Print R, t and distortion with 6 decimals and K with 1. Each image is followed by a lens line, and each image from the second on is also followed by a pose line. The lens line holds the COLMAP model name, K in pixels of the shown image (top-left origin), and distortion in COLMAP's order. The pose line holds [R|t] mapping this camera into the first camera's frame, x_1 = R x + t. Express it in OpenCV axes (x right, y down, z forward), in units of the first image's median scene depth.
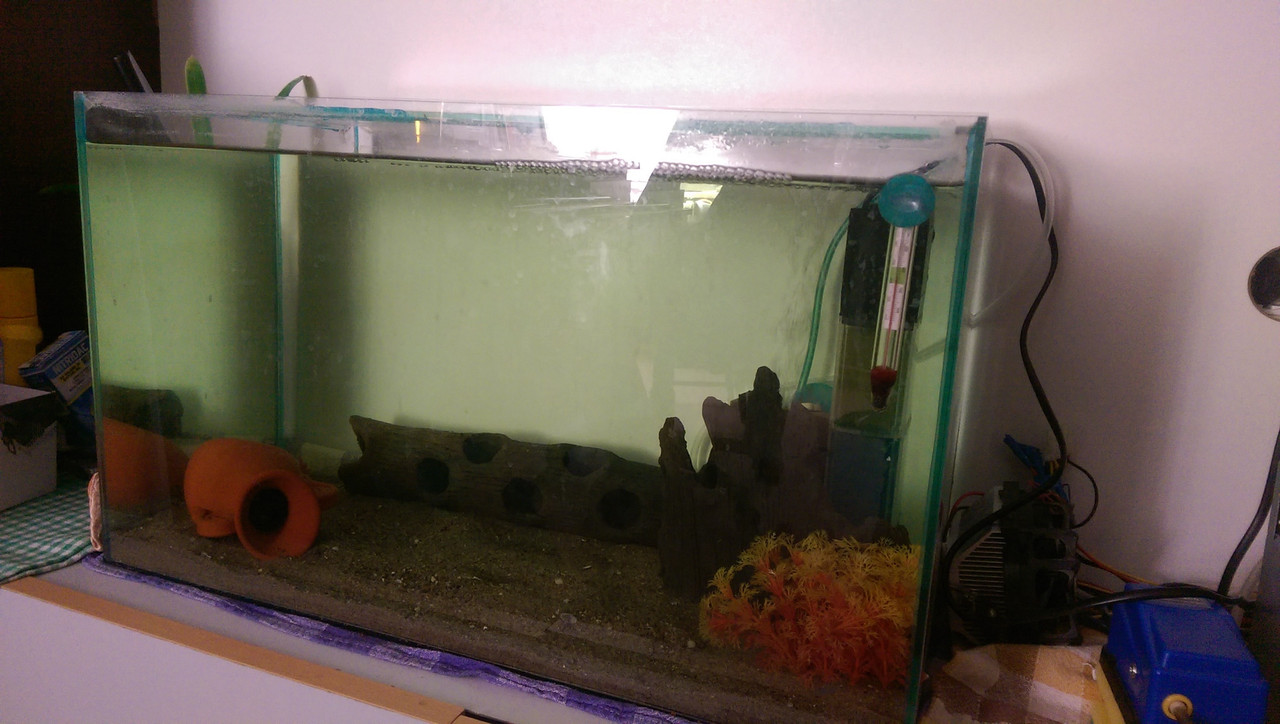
lens RADIAL K [[904.1, 0, 640.0], [0, 904.1, 362.0], [0, 0, 1]] dist [0.069895, -0.119776]
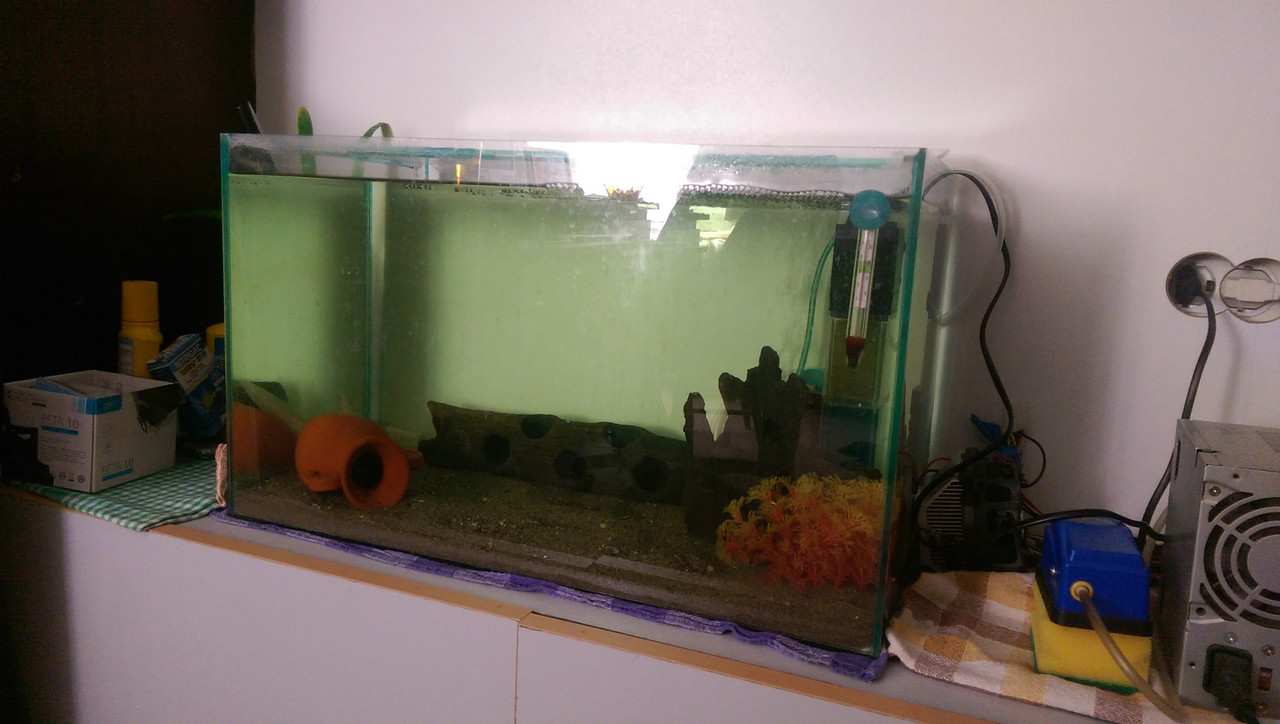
lens RADIAL K [[904.1, 0, 640.0], [0, 904.1, 362.0], [0, 0, 1]] dist [0.069895, -0.119776]
pose [[0.999854, 0.000213, -0.017099, -0.017811], [-0.001009, 0.998916, -0.046529, 0.079148], [0.017071, 0.046539, 0.998771, -0.246256]]
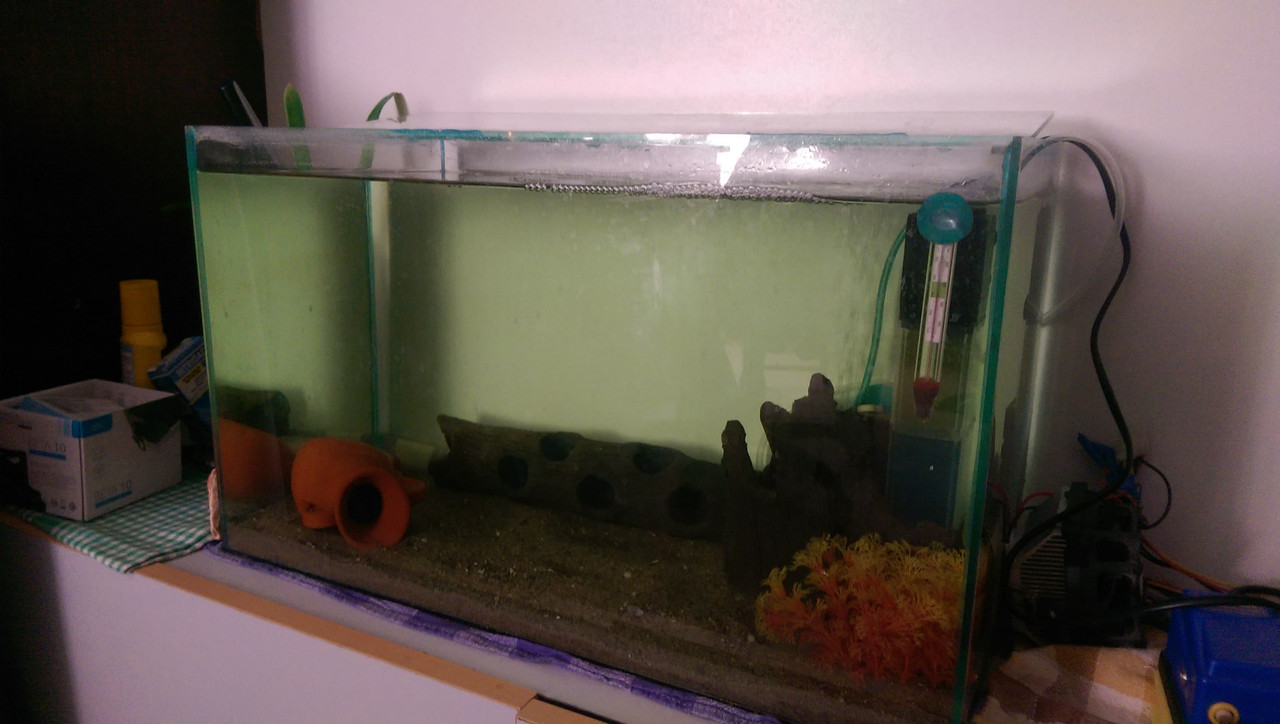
lens RADIAL K [[904.1, 0, 640.0], [0, 904.1, 362.0], [0, 0, 1]] dist [0.069895, -0.119776]
pose [[0.993787, -0.009368, -0.110901, 0.045397], [0.011902, 0.999683, 0.022204, -0.030067], [0.110658, -0.023386, 0.993583, -0.043914]]
